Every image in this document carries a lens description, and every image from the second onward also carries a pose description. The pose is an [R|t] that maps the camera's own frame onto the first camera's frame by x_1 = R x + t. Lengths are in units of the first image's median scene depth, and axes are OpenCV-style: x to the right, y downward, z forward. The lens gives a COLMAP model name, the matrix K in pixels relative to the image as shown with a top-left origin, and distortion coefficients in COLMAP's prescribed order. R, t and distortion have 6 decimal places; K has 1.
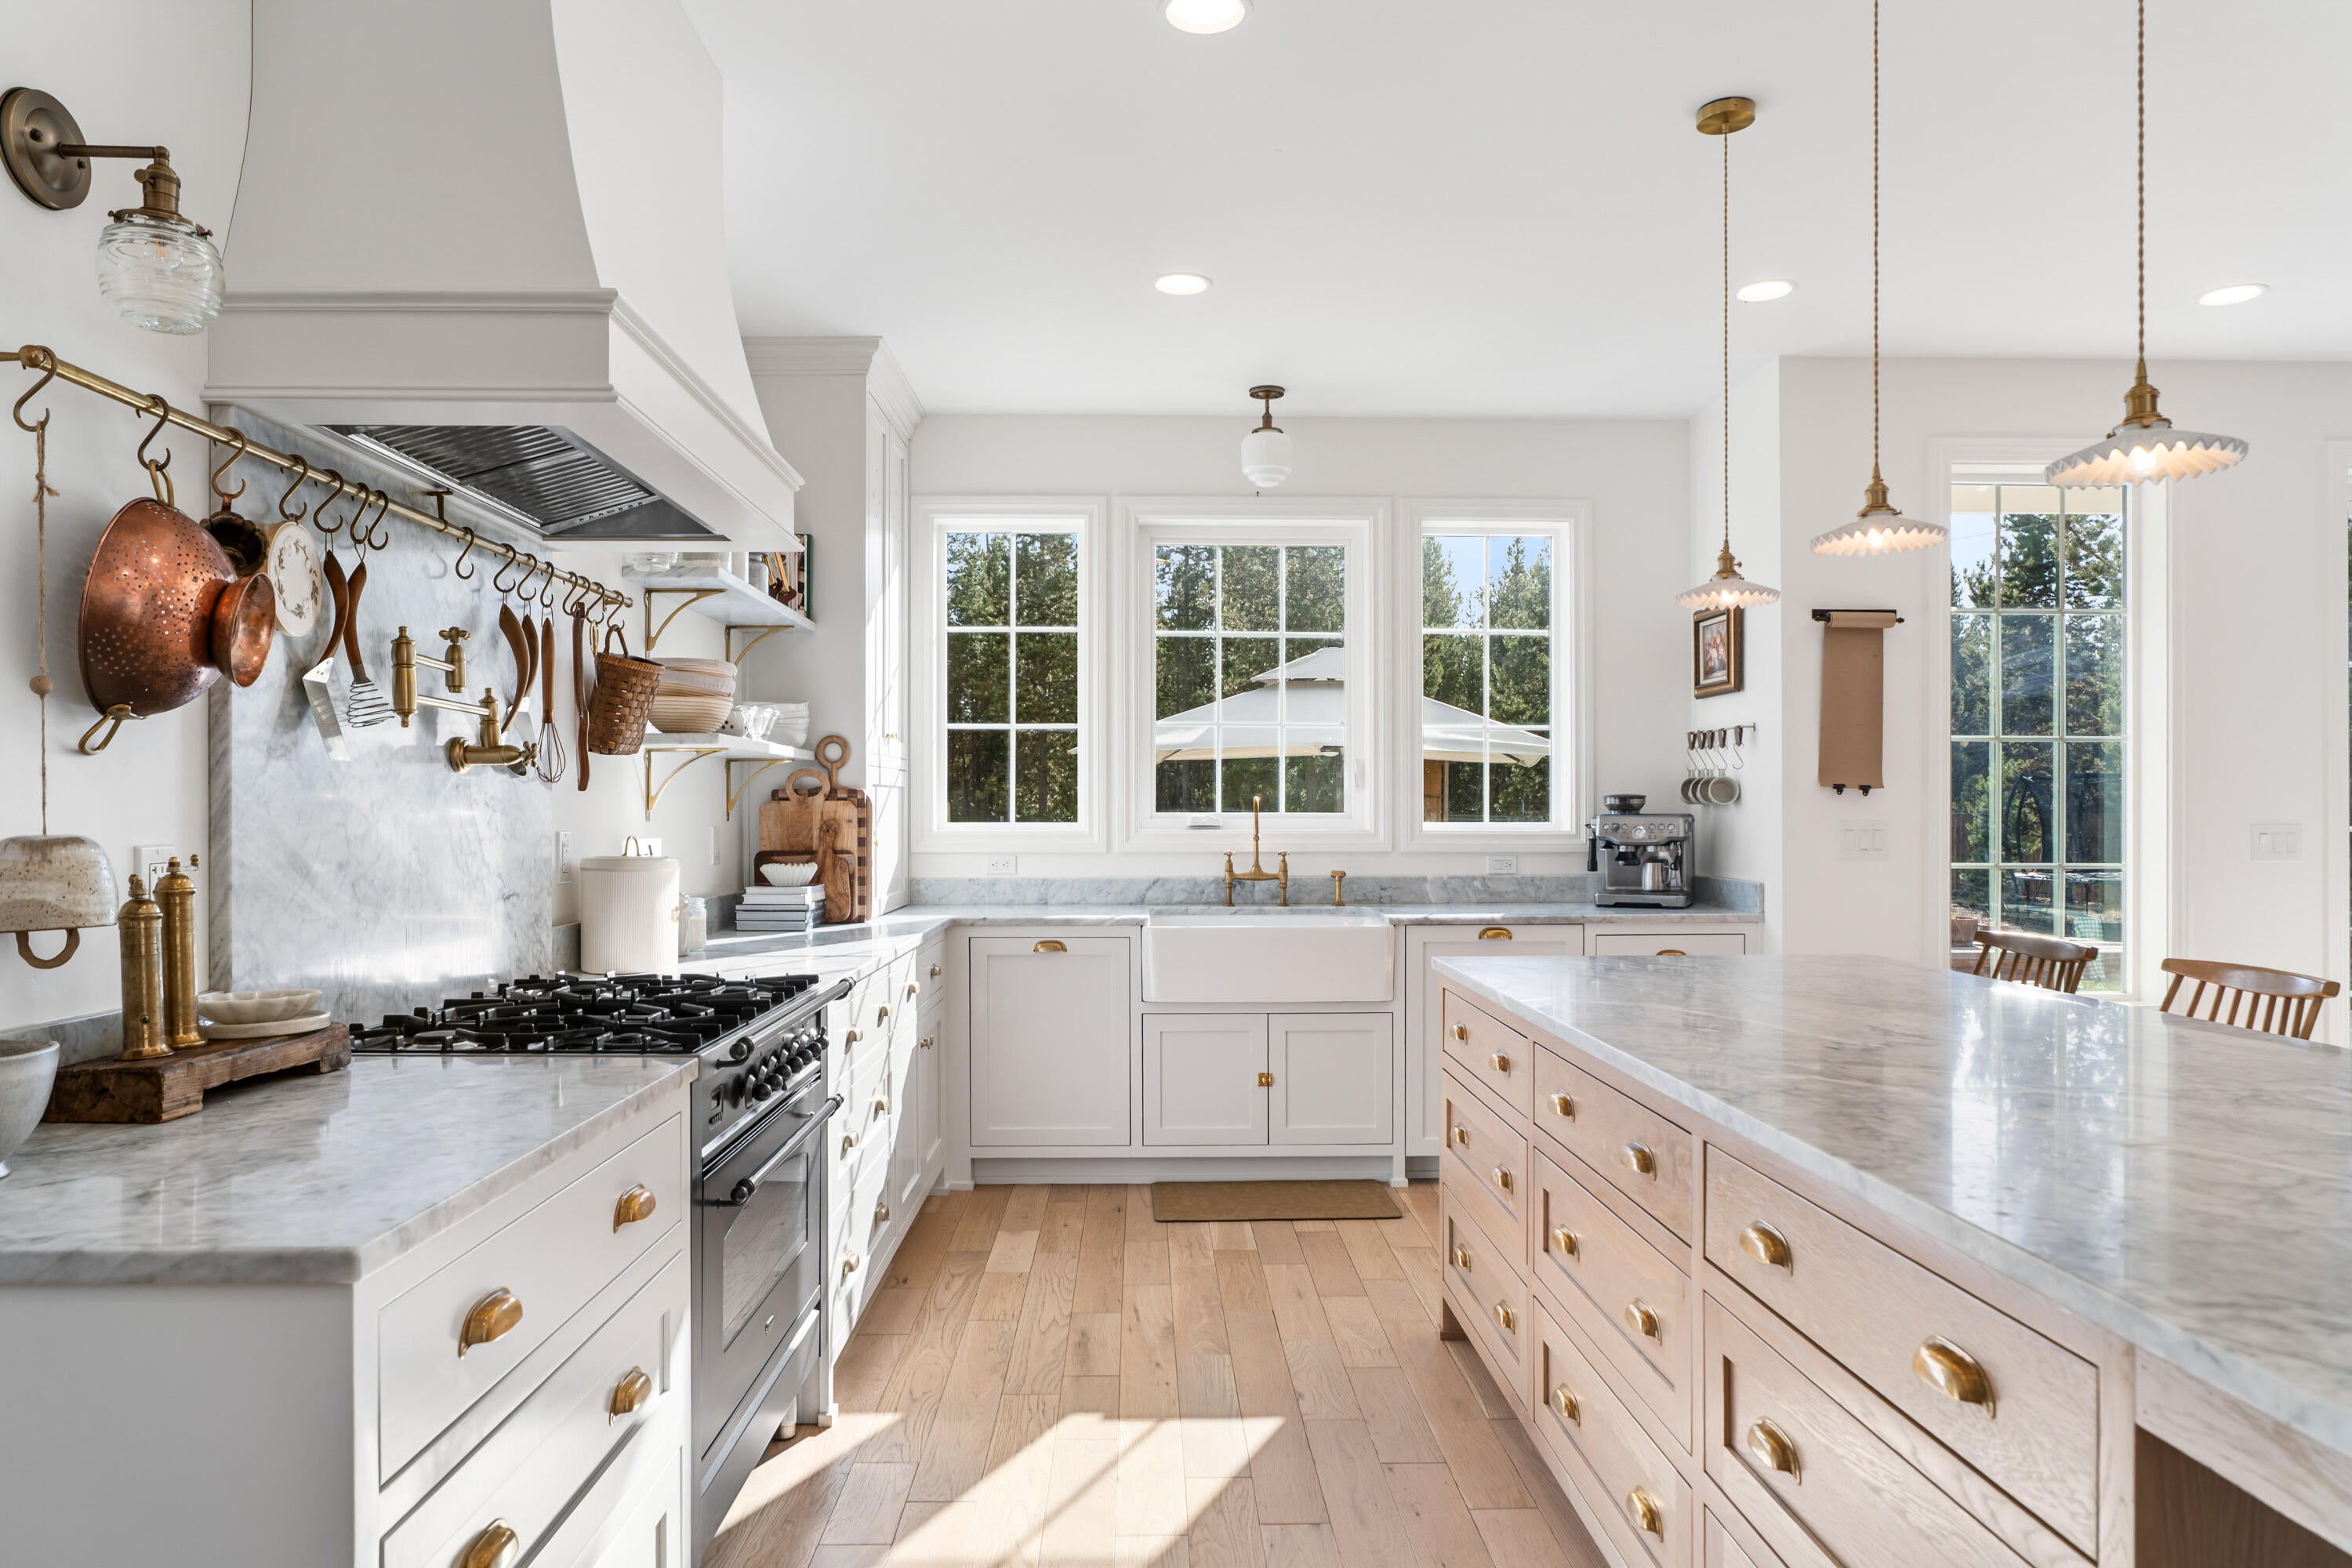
lens RADIAL K [[1437.1, 0, 1174.5], [0, 1437.1, 816.5], [0, 0, 1]] dist [-0.003251, 0.002017]
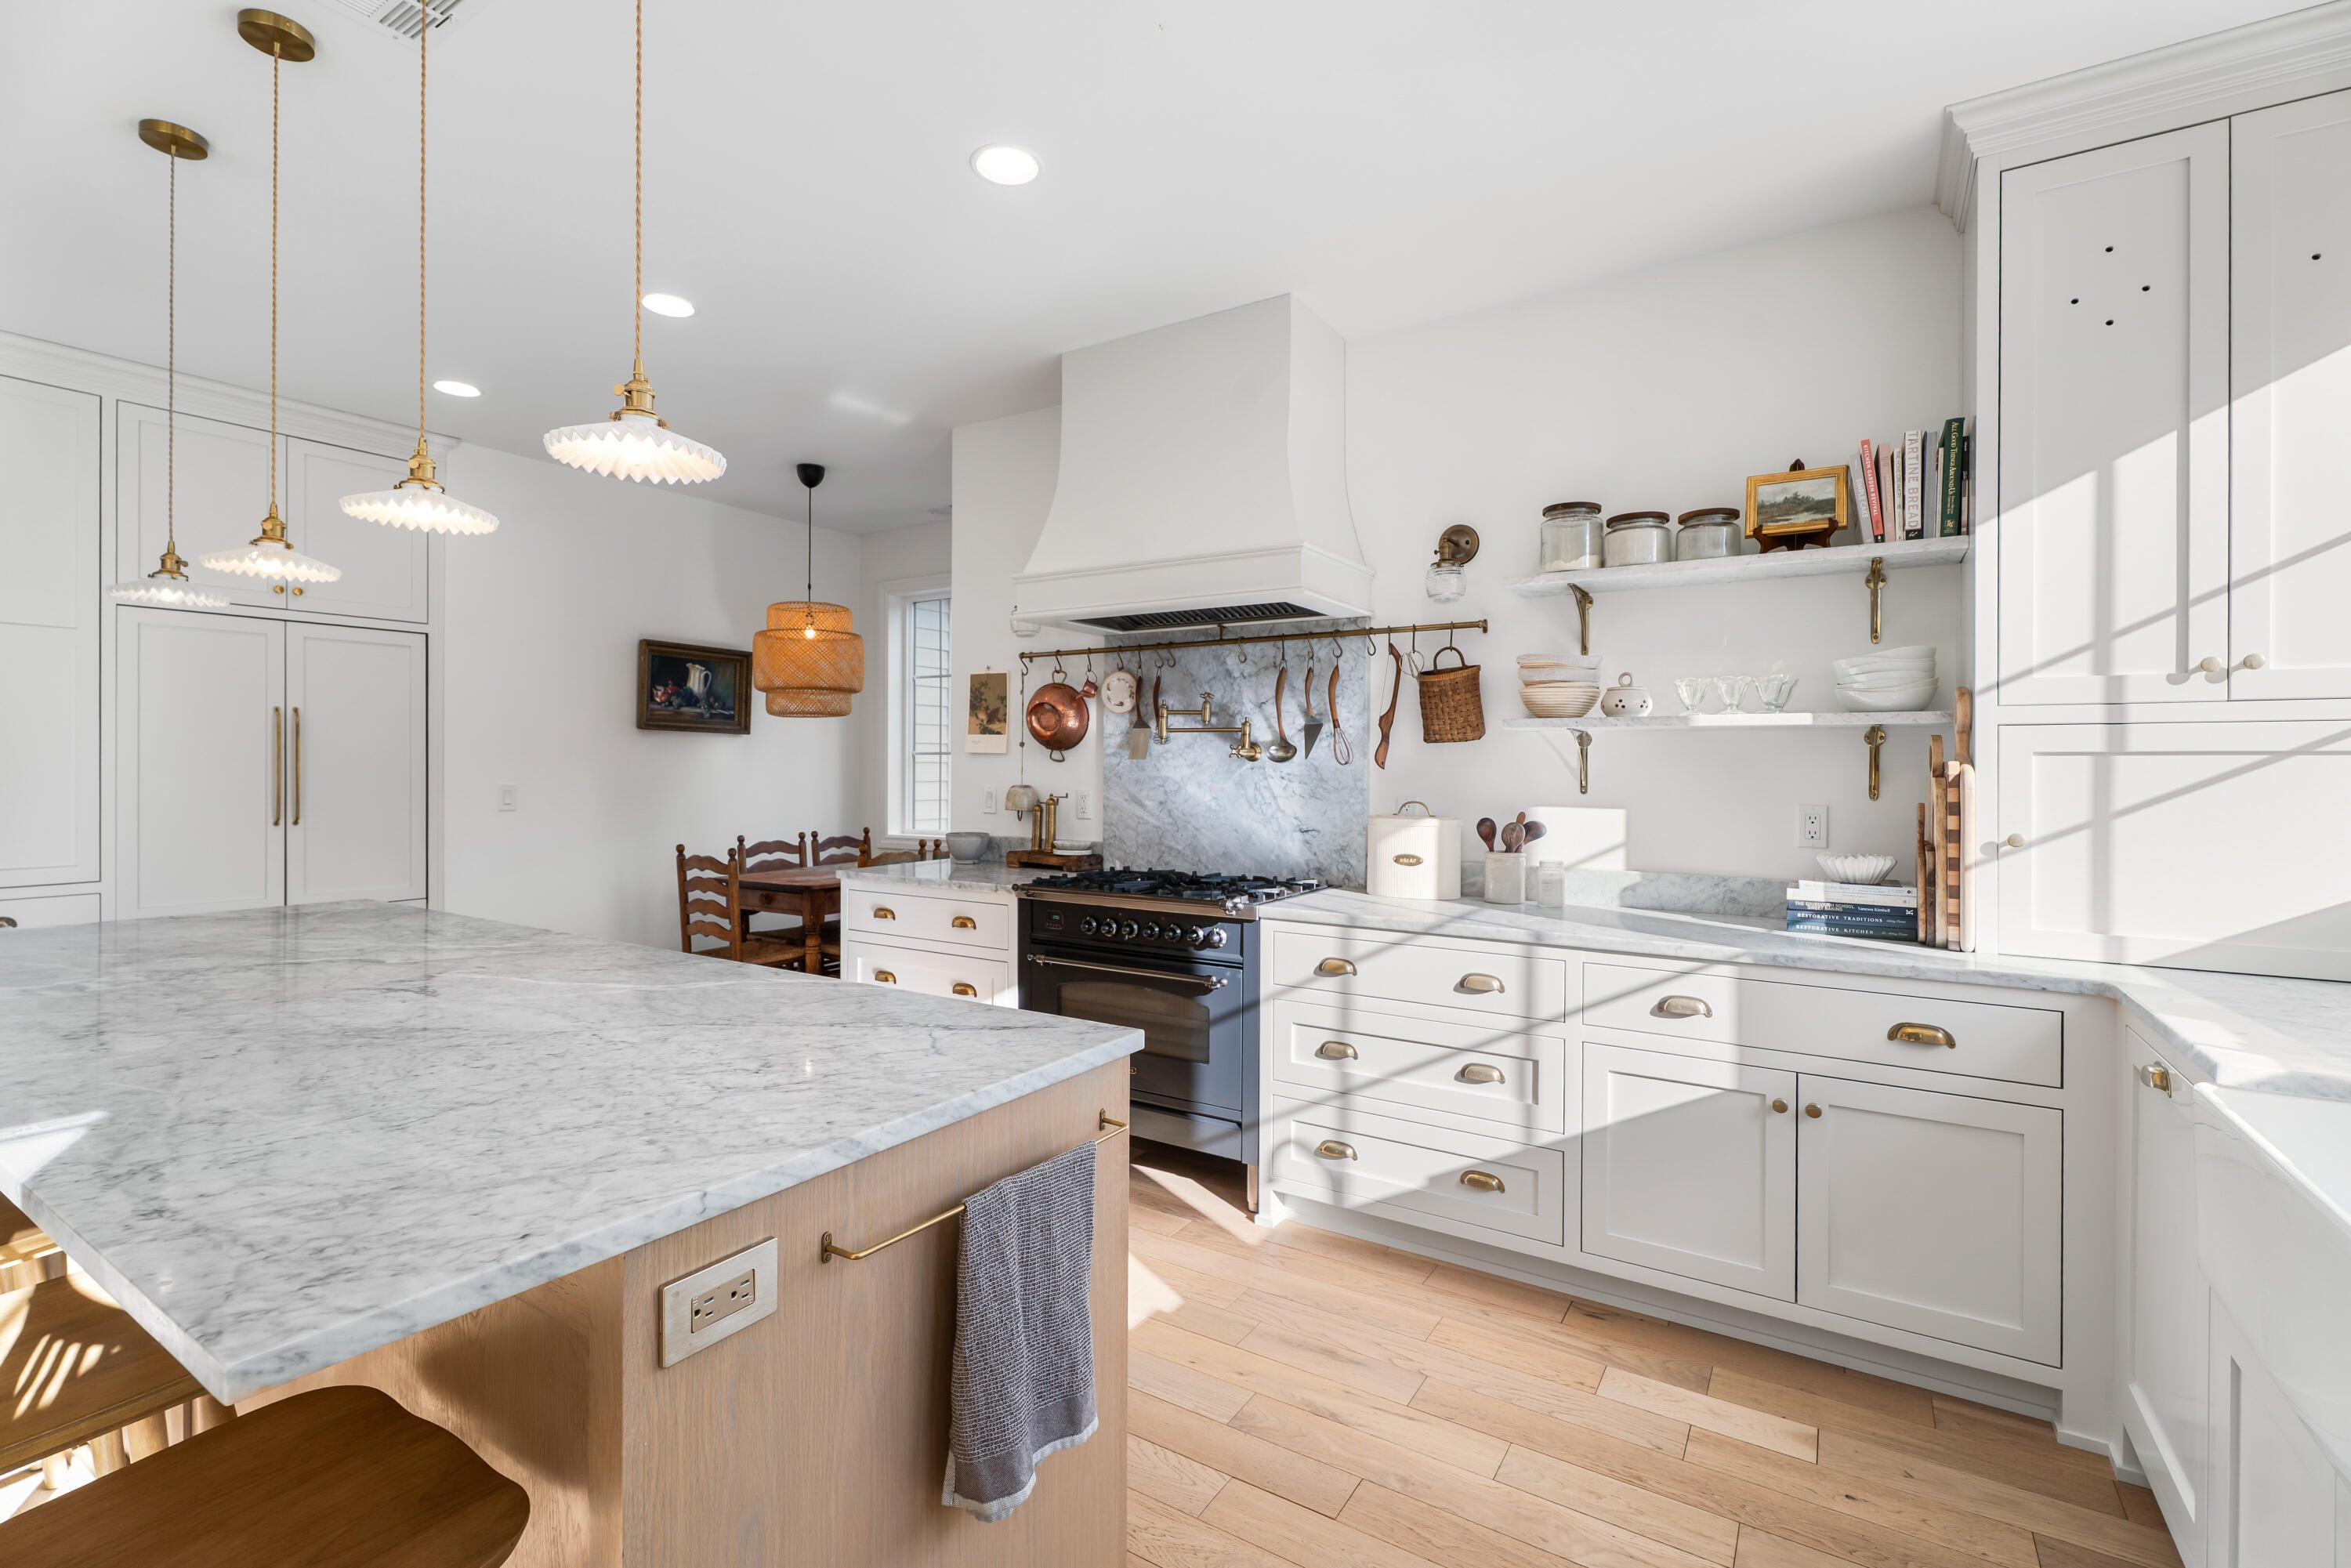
lens RADIAL K [[1056.6, 0, 1162.5], [0, 1056.6, 775.0], [0, 0, 1]] dist [-0.002283, -0.000279]
pose [[-0.565550, 0.004323, -0.824702, 0.423537], [-0.007159, 0.999923, 0.010151, -0.014507], [0.824683, 0.011645, -0.565476, 0.965295]]
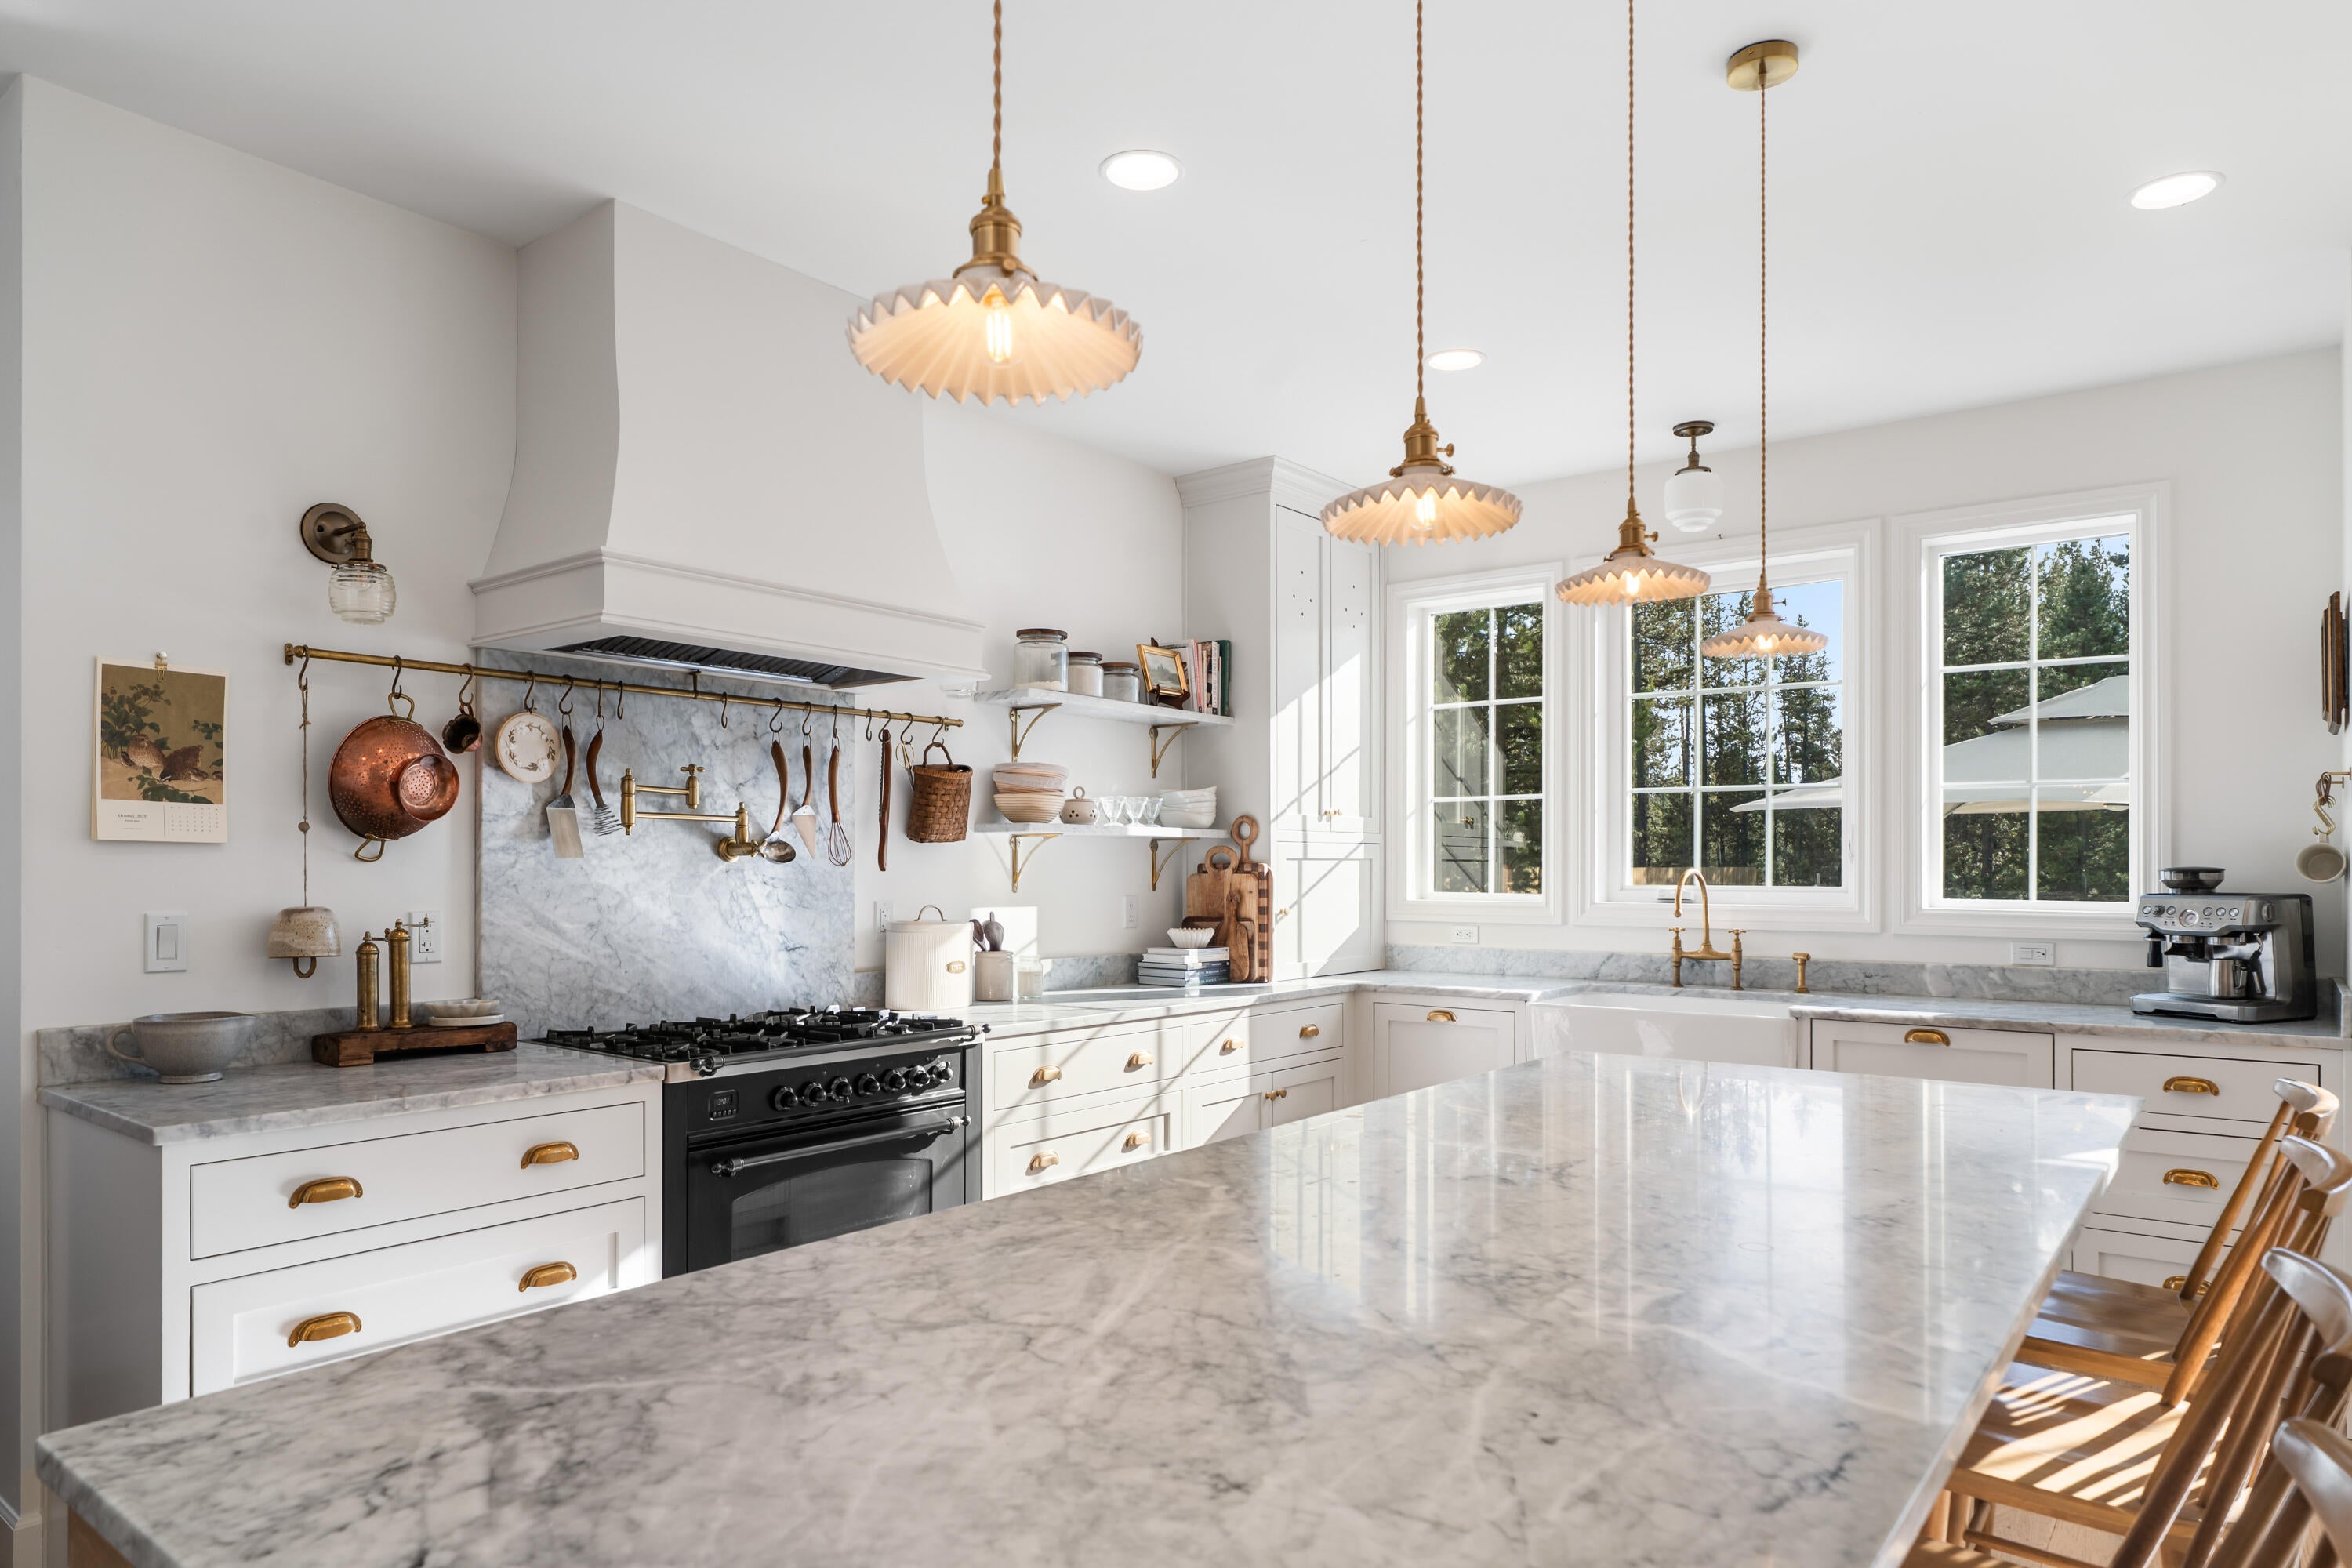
lens RADIAL K [[1432.0, 0, 1174.4], [0, 1432.0, 864.1], [0, 0, 1]] dist [-0.008039, 0.000666]
pose [[0.773187, 0.000306, -0.634178, 0.430706], [-0.003683, 0.999985, -0.004008, -0.013478], [0.634167, 0.005434, 0.773177, 0.096518]]
